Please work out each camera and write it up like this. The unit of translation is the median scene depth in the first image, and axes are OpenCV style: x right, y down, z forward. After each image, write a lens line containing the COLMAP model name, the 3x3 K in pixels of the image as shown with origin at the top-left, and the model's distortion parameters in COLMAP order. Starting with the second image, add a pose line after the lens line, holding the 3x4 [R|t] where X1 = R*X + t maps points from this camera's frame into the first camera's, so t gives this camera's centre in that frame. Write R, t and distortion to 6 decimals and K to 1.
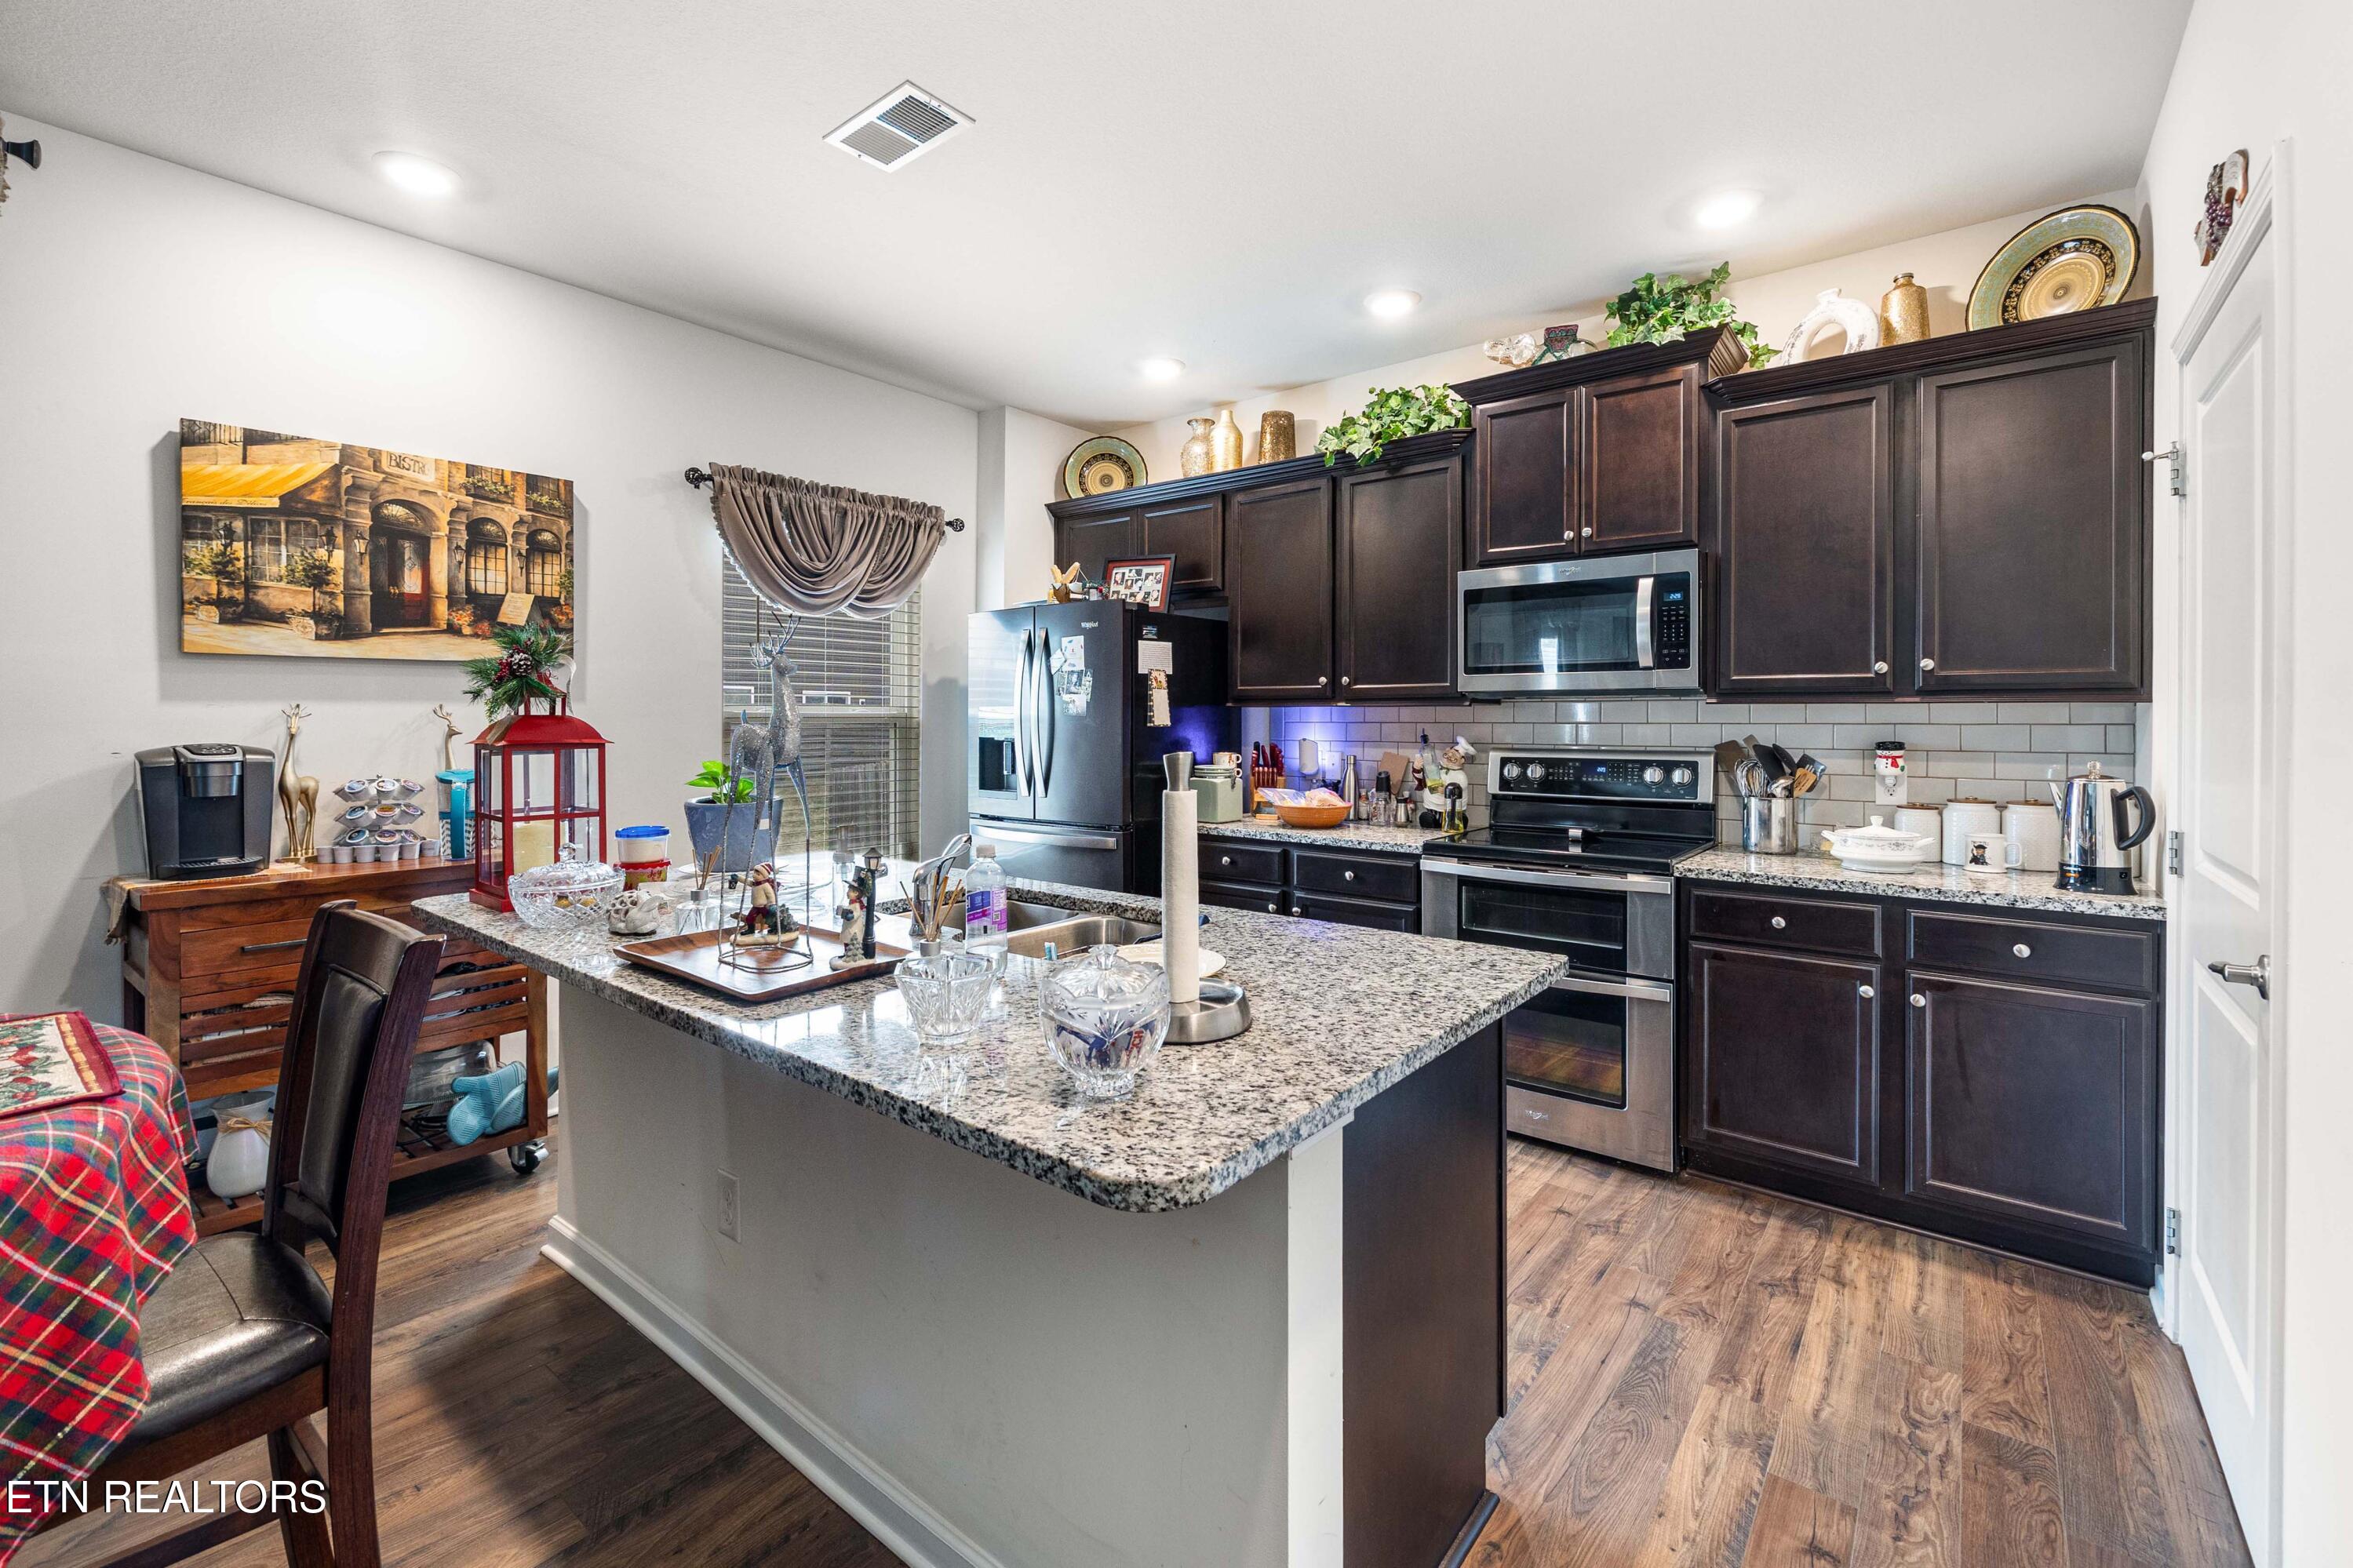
lens RADIAL K [[986.5, 0, 1212.3], [0, 986.5, 724.4], [0, 0, 1]] dist [-0.000872, 0.000395]
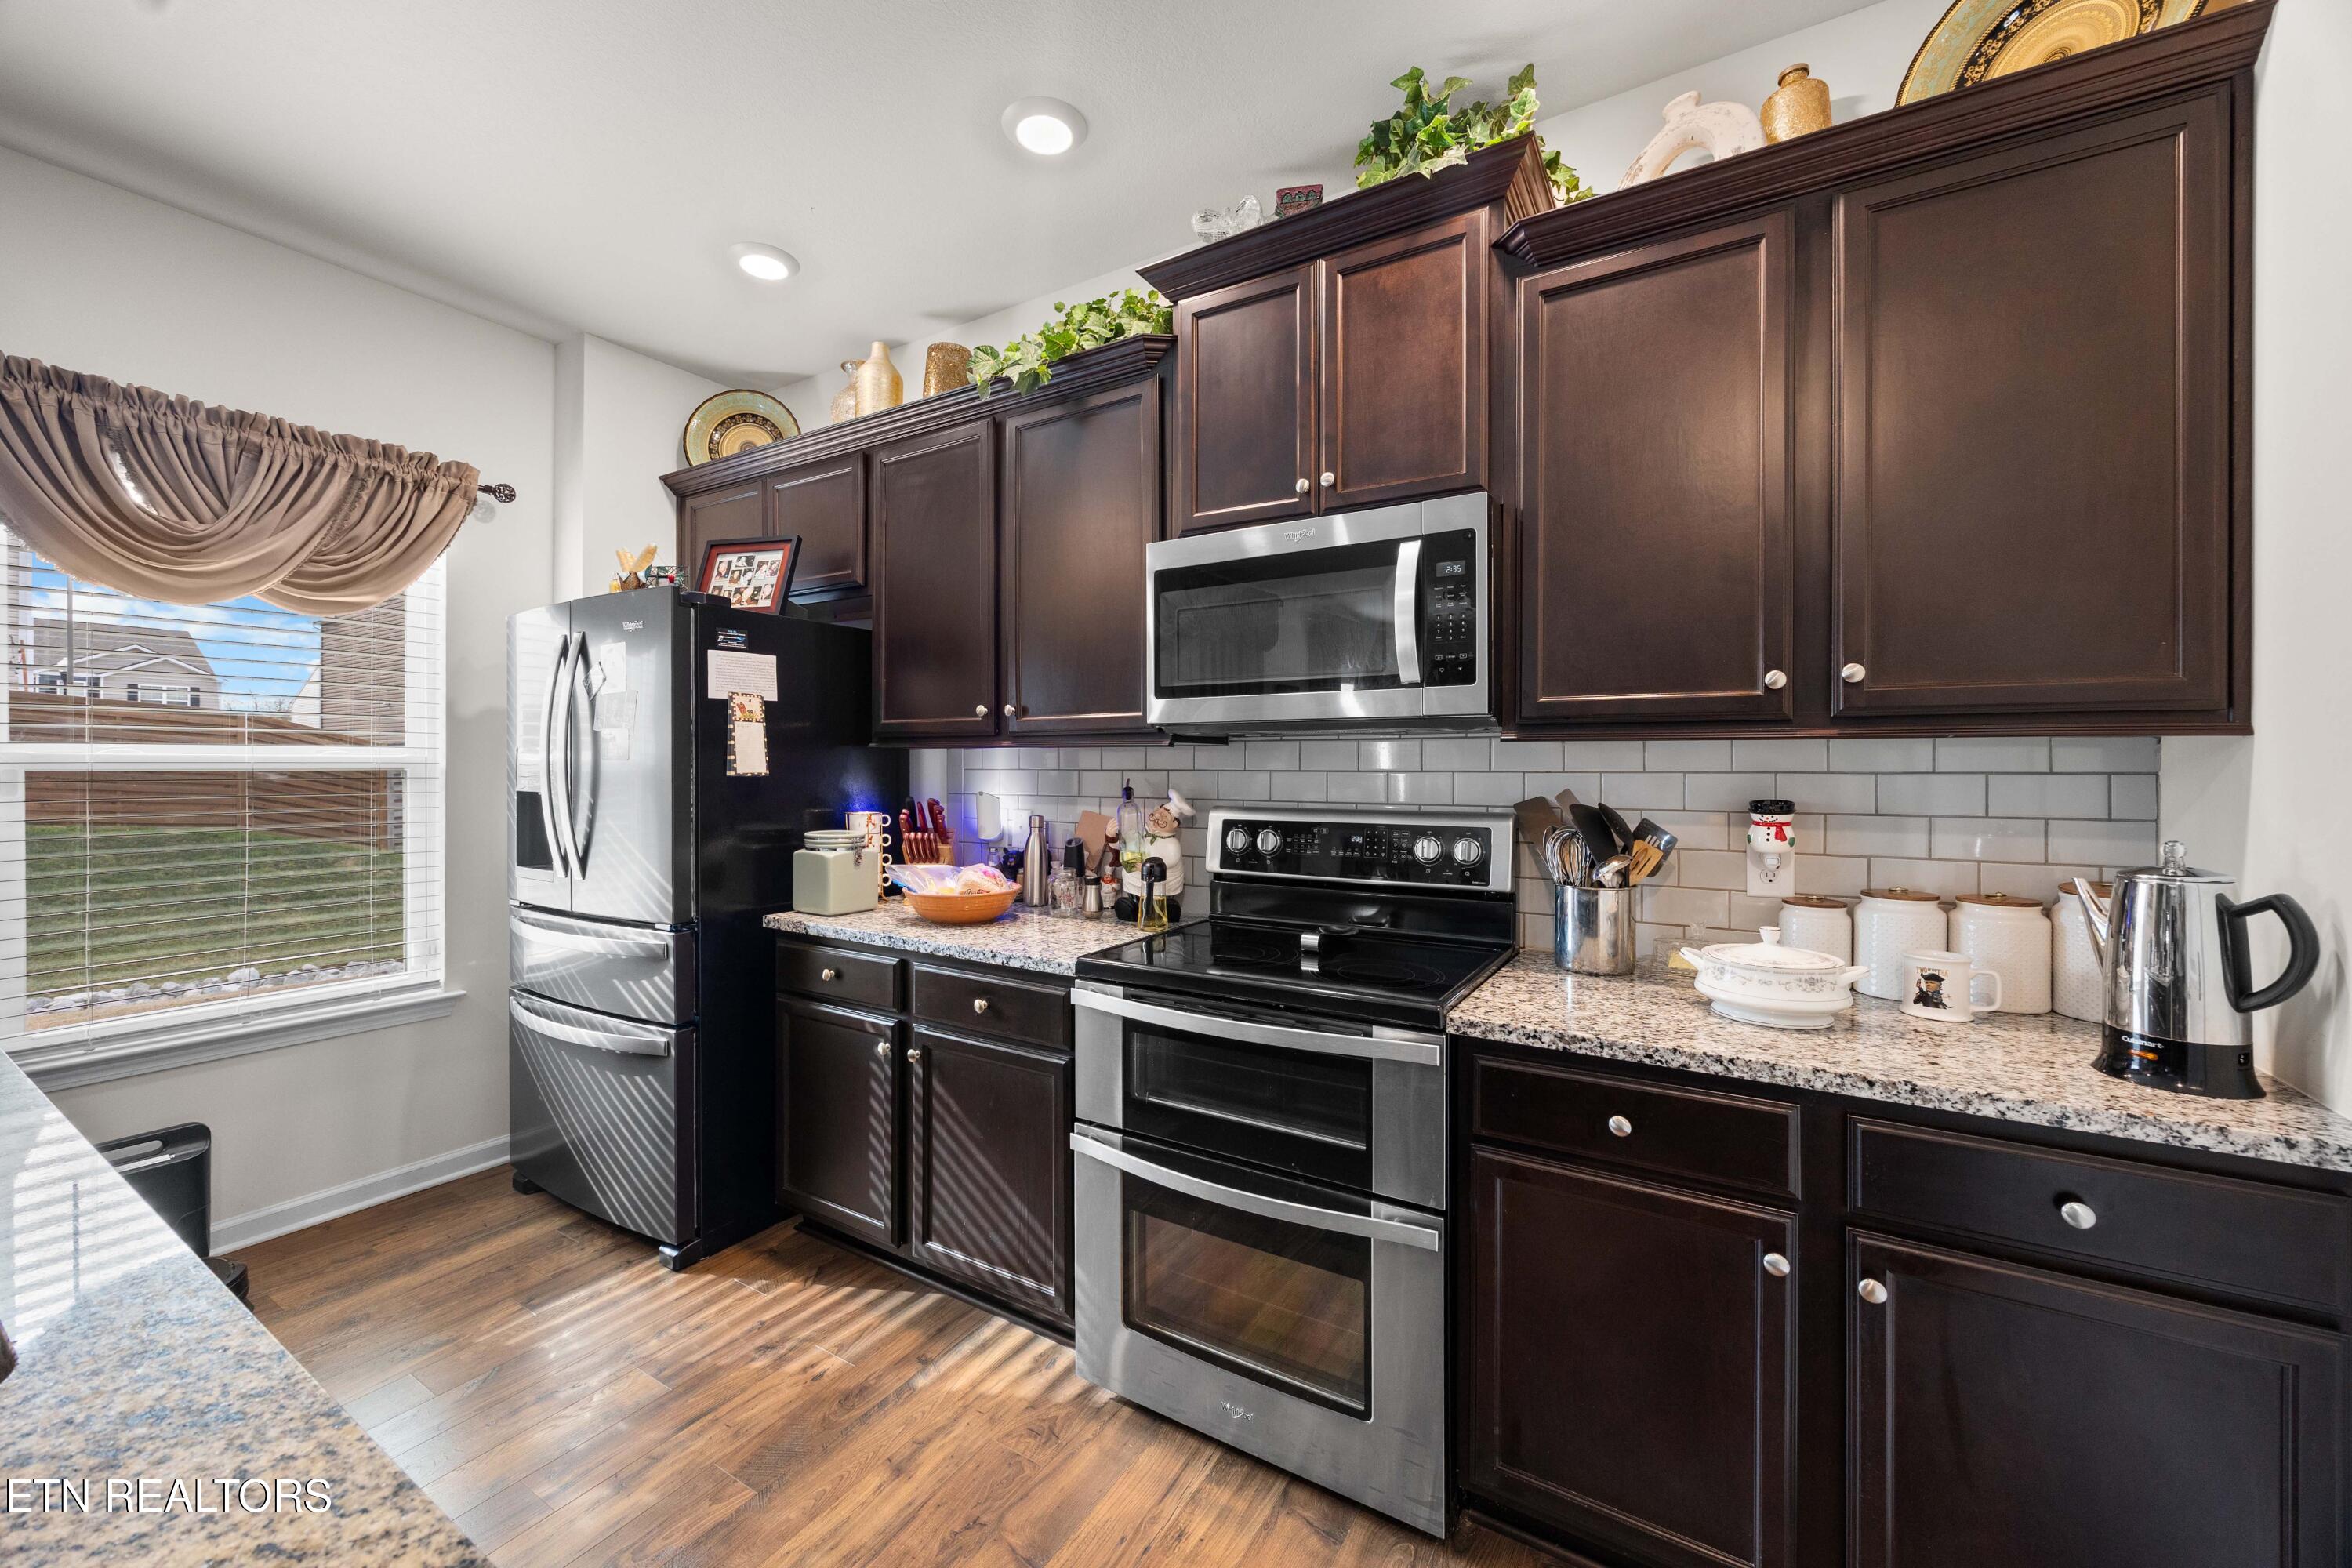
lens RADIAL K [[894.9, 0, 1181.0], [0, 894.9, 770.1], [0, 0, 1]] dist [-0.001325, -0.000059]
pose [[0.994002, -0.000649, 0.109356, 0.235652], [0.000693, 1.000000, -0.000367, -0.002236], [-0.109356, 0.000441, 0.994003, 0.454944]]
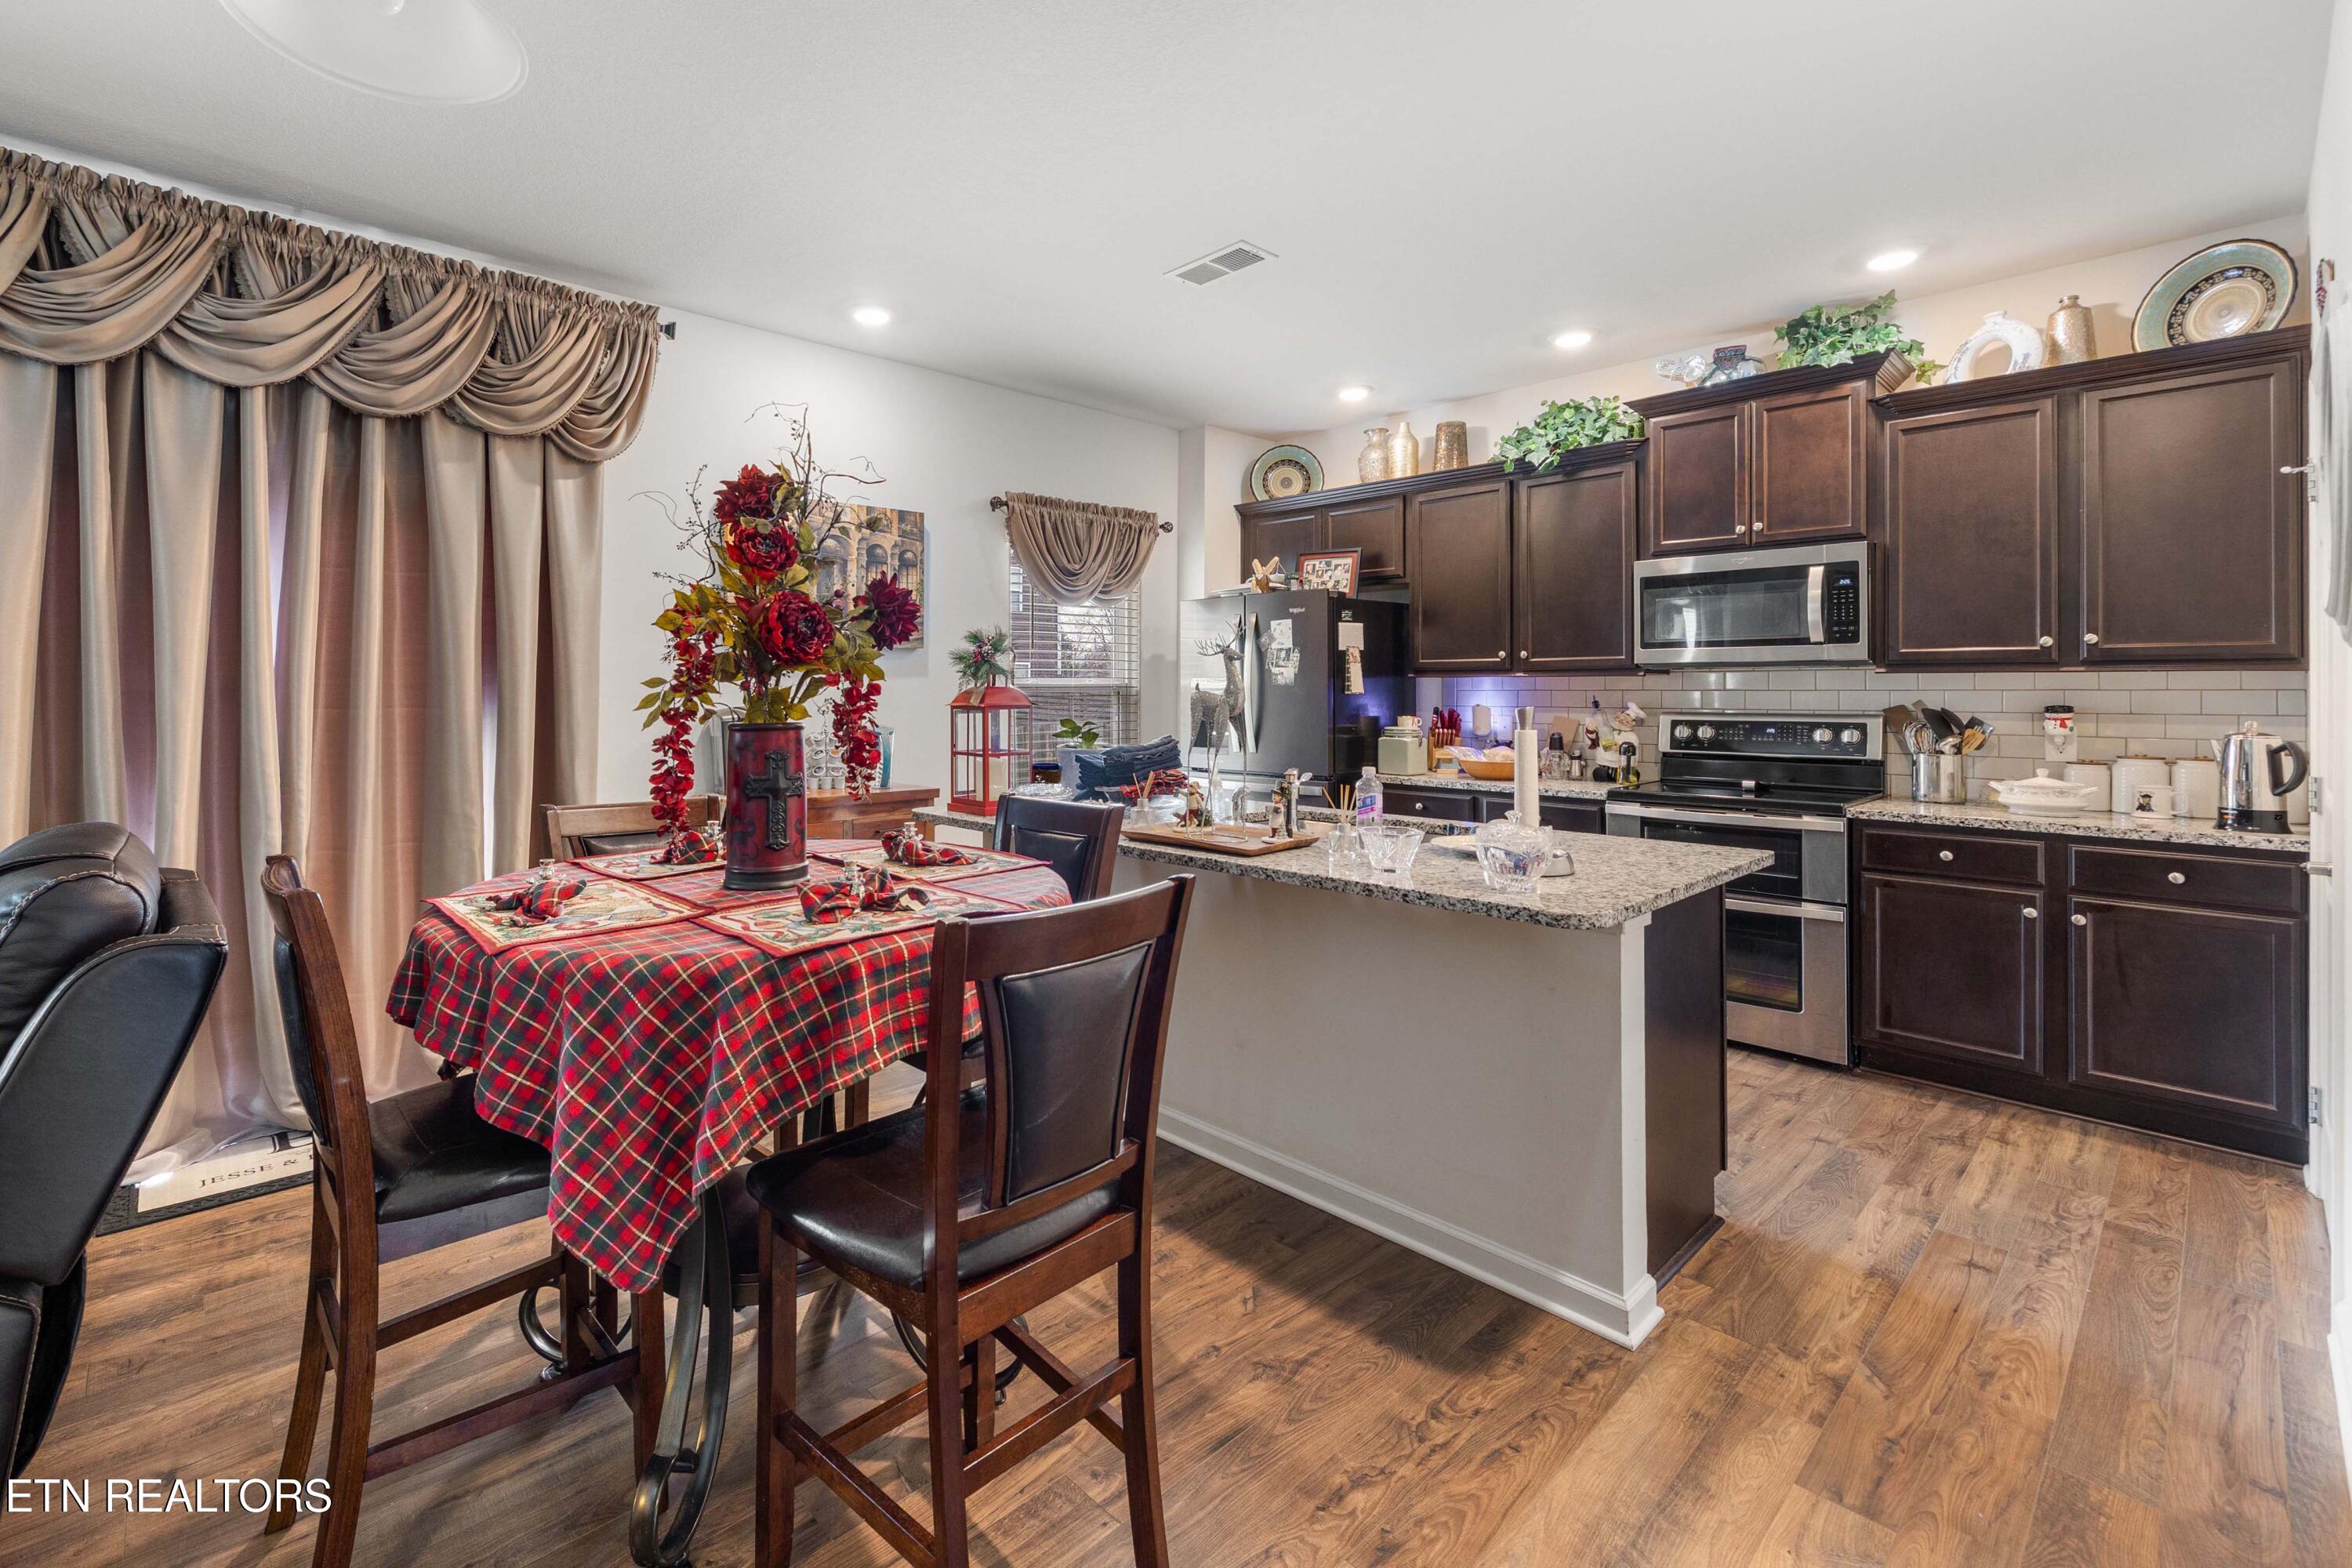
lens RADIAL K [[1026.5, 0, 1069.8], [0, 1026.5, 689.4], [0, 0, 1]] dist [0.001839, -0.001161]
pose [[0.981482, -0.002913, -0.191532, -0.203096], [0.001985, 0.999985, -0.005037, 0.002624], [0.191544, 0.004564, 0.981473, -0.377173]]
